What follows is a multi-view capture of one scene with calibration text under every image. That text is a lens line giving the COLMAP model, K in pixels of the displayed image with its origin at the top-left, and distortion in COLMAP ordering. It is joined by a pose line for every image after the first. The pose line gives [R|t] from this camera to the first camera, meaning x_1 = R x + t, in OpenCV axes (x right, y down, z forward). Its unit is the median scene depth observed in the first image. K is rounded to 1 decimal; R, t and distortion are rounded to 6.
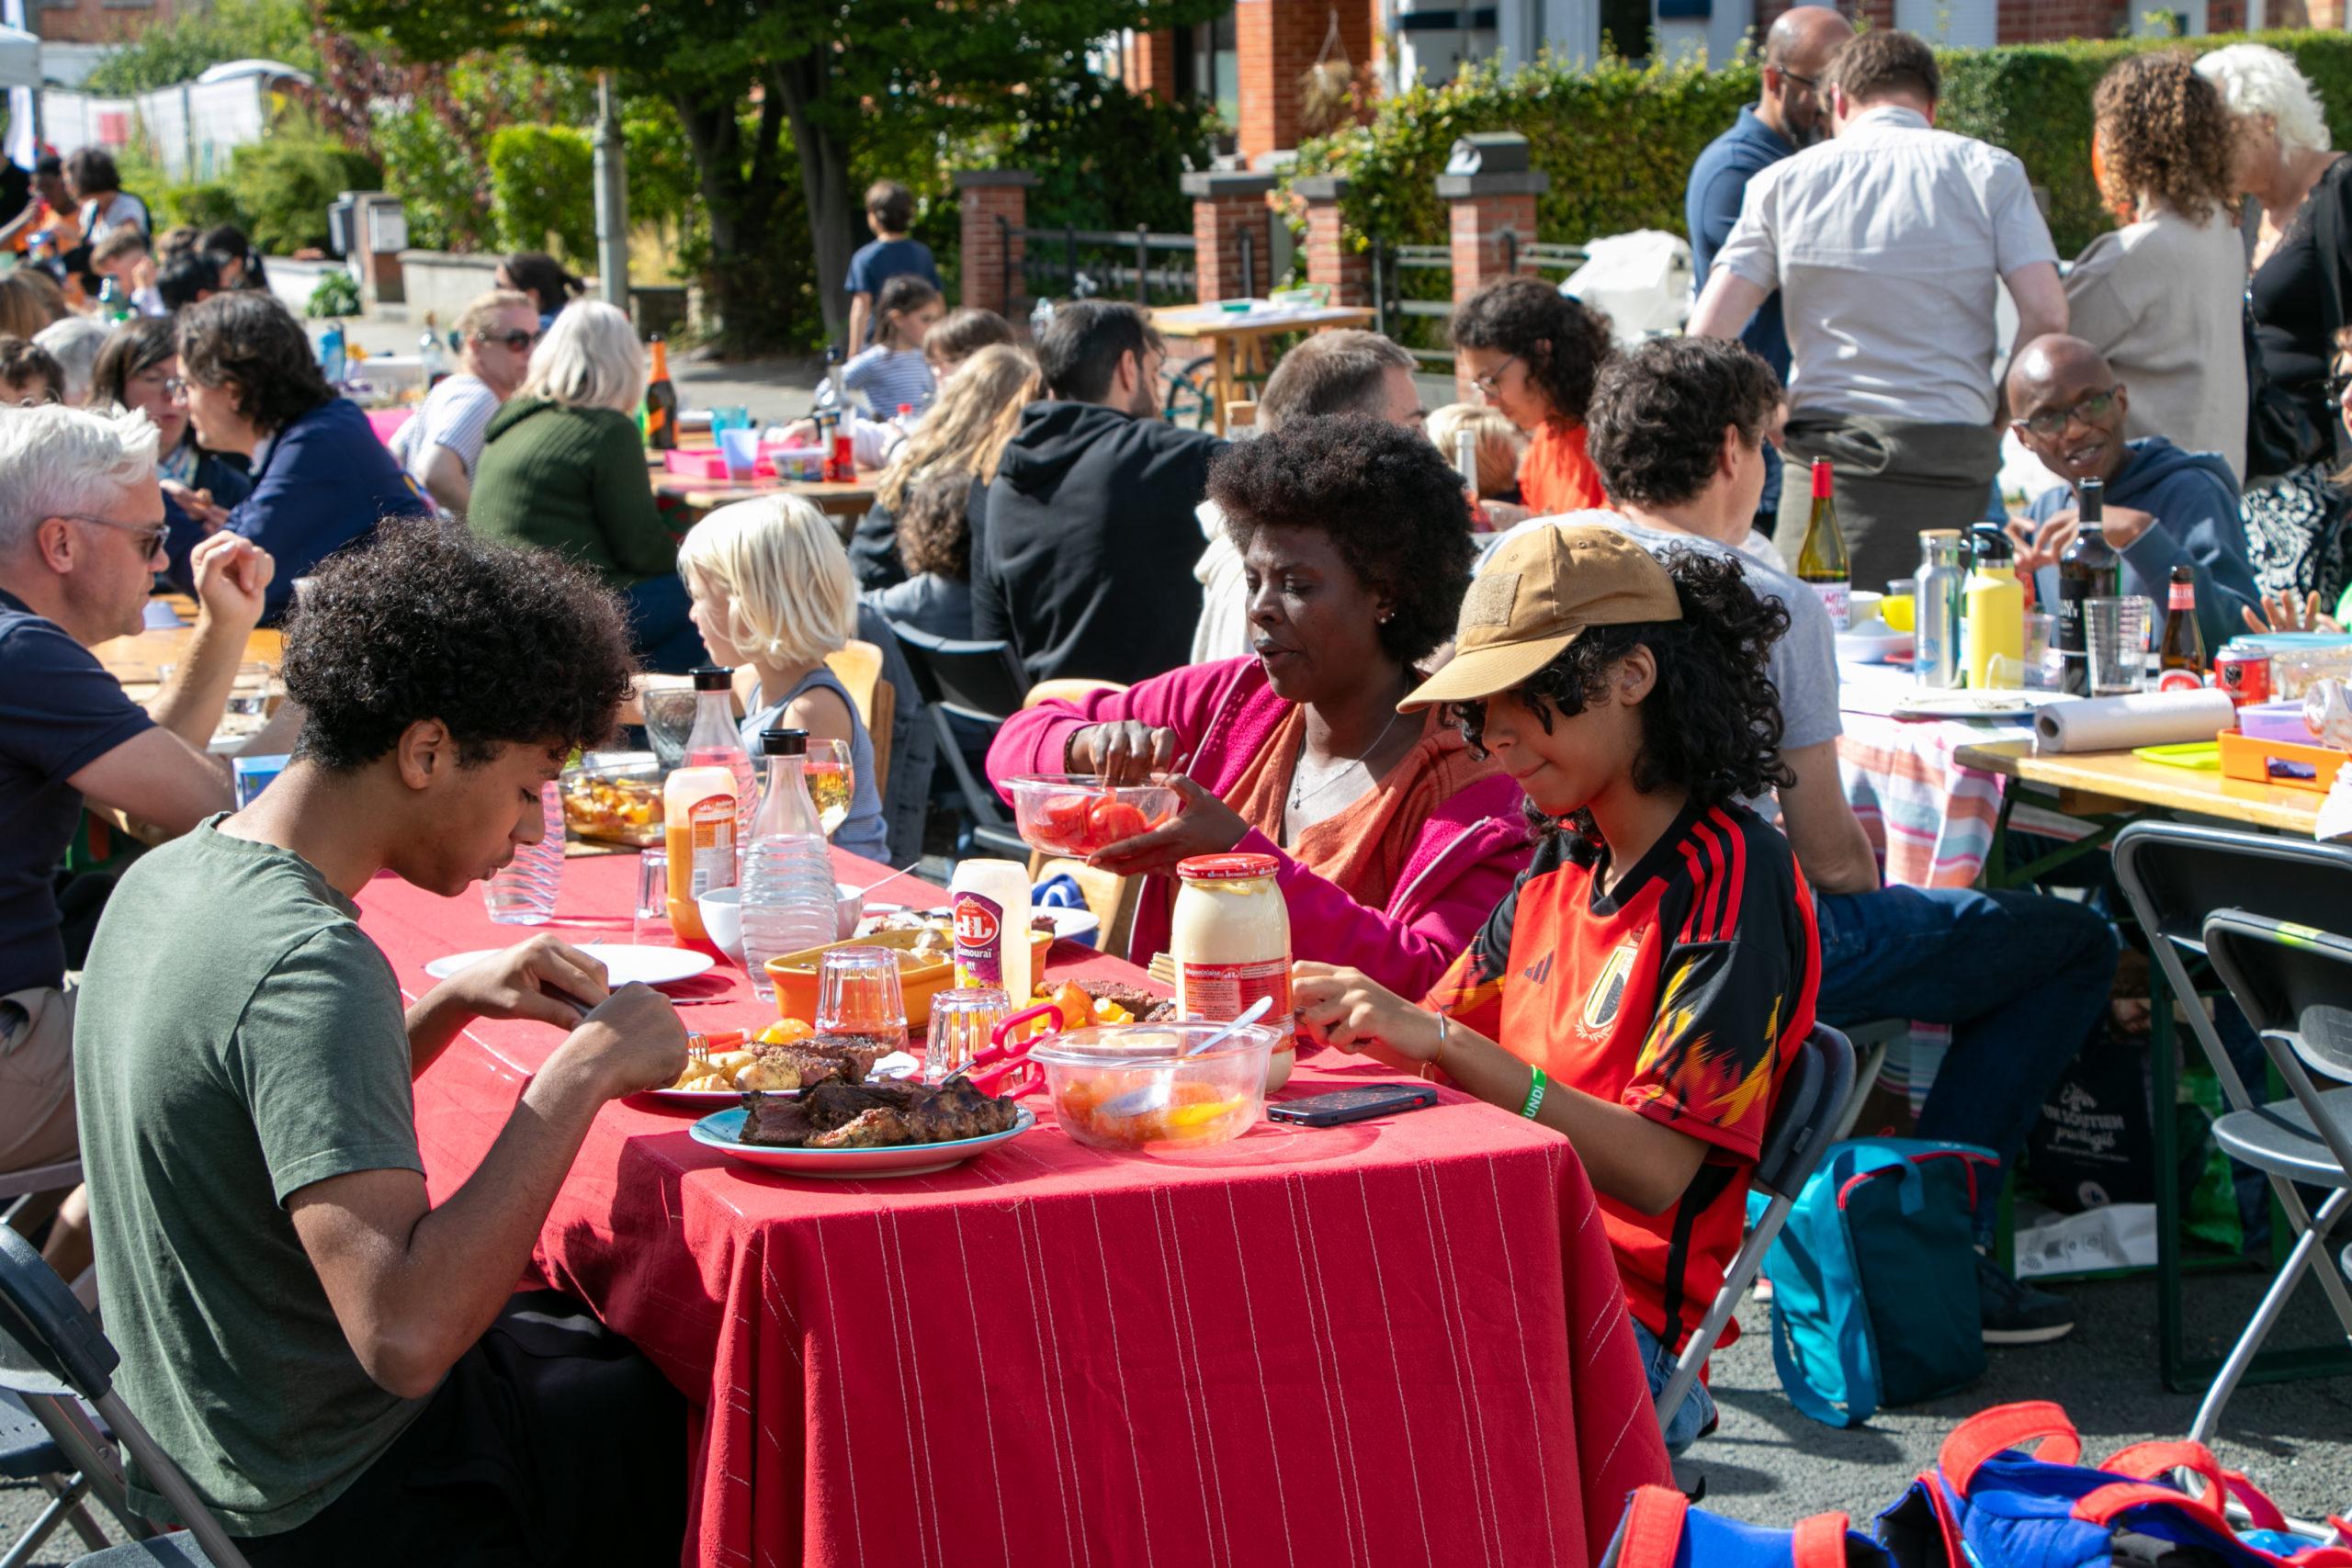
lens RADIAL K [[5722.6, 0, 1184.3], [0, 5722.6, 776.9], [0, 0, 1]] dist [0.438617, 0.000000]
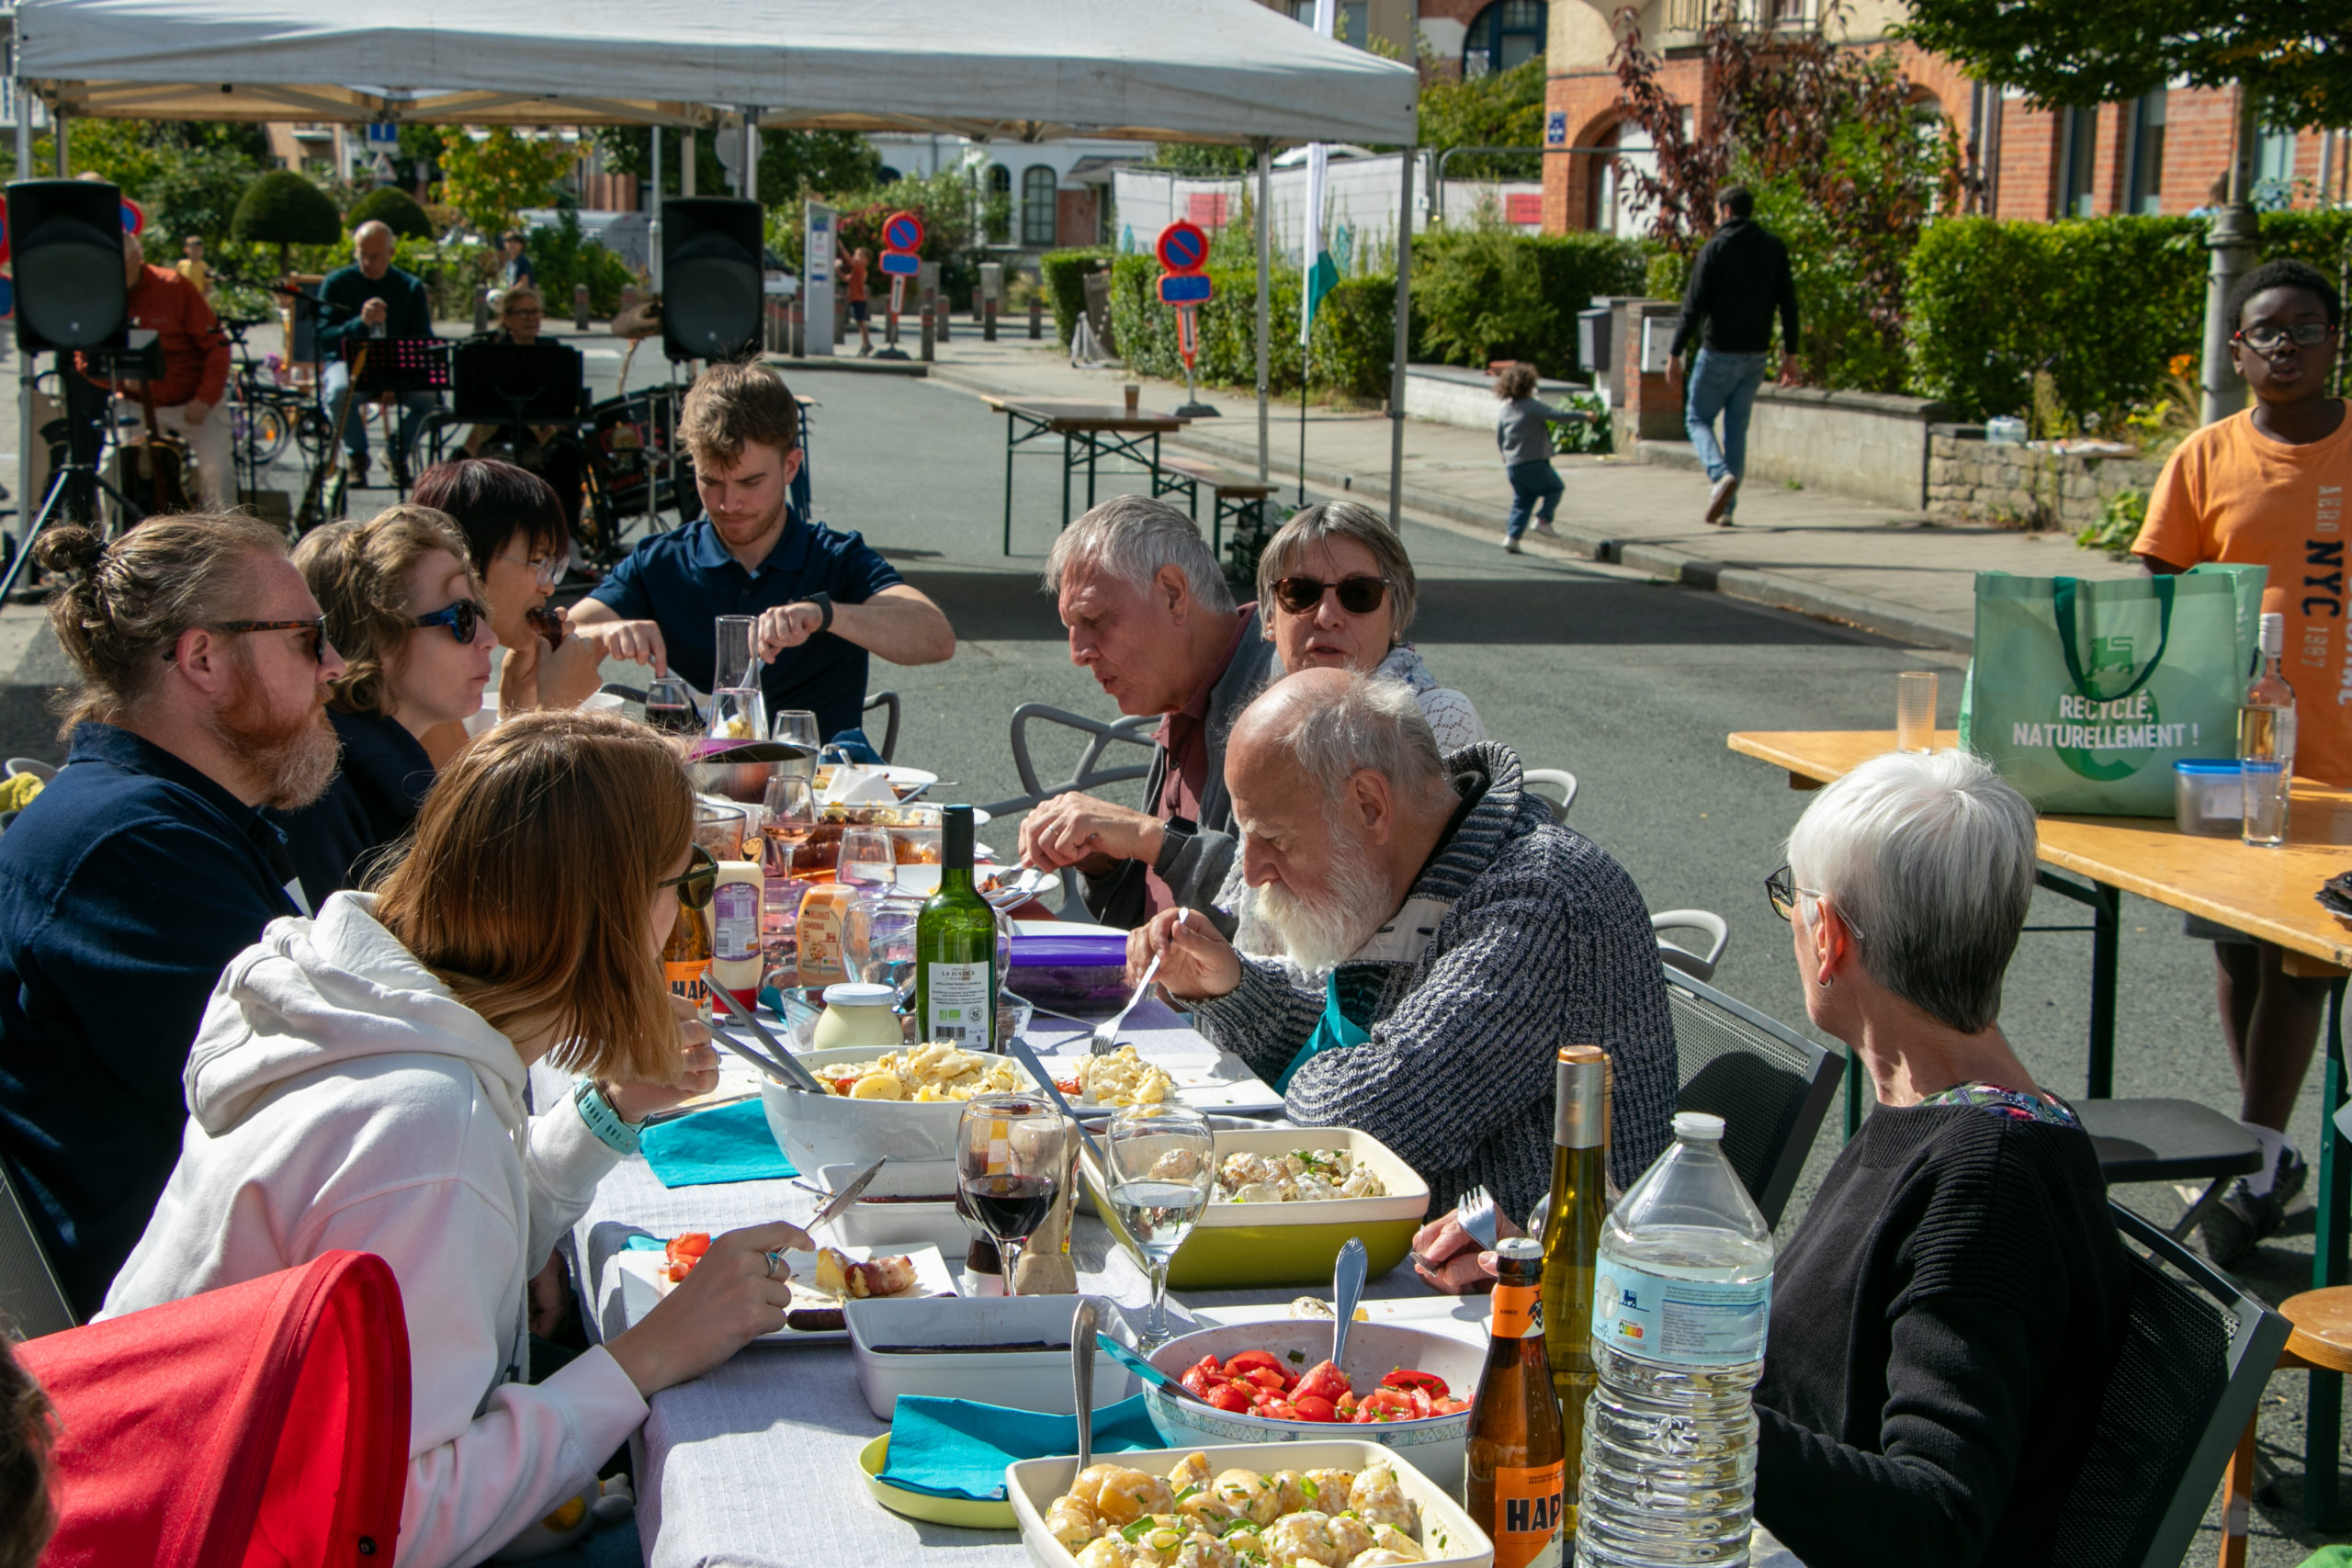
lens RADIAL K [[4268.5, 0, 1173.6], [0, 4268.5, 785.6], [0, 0, 1]] dist [0.276293, 0.000000]
pose [[0.989944, 0.062713, -0.126802, -0.151153], [-0.060574, 0.997950, 0.020661, -0.051976], [0.127837, -0.012772, 0.991713, 0.499375]]
